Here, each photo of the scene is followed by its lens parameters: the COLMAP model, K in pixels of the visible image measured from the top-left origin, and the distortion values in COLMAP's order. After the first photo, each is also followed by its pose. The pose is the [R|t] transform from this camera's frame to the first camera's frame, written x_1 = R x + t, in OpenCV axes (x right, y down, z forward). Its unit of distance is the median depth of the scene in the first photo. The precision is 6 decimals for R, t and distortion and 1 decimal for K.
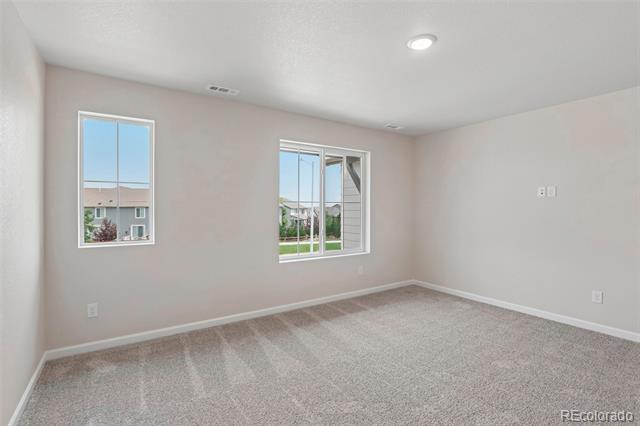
lens RADIAL K [[301.6, 0, 317.1], [0, 301.6, 206.9], [0, 0, 1]] dist [-0.001833, -0.000213]
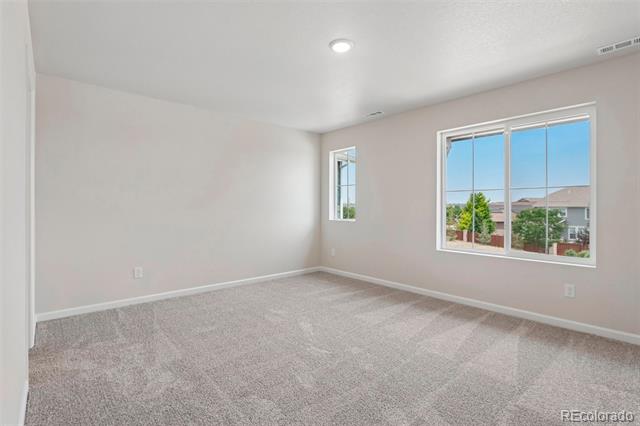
lens RADIAL K [[301.6, 0, 317.1], [0, 301.6, 206.9], [0, 0, 1]] dist [-0.001833, -0.000213]
pose [[0.160998, -0.003860, -0.986947, 0.817928], [-0.004191, 0.999981, -0.004595, 0.040359], [0.986946, 0.004877, 0.160979, 0.413200]]
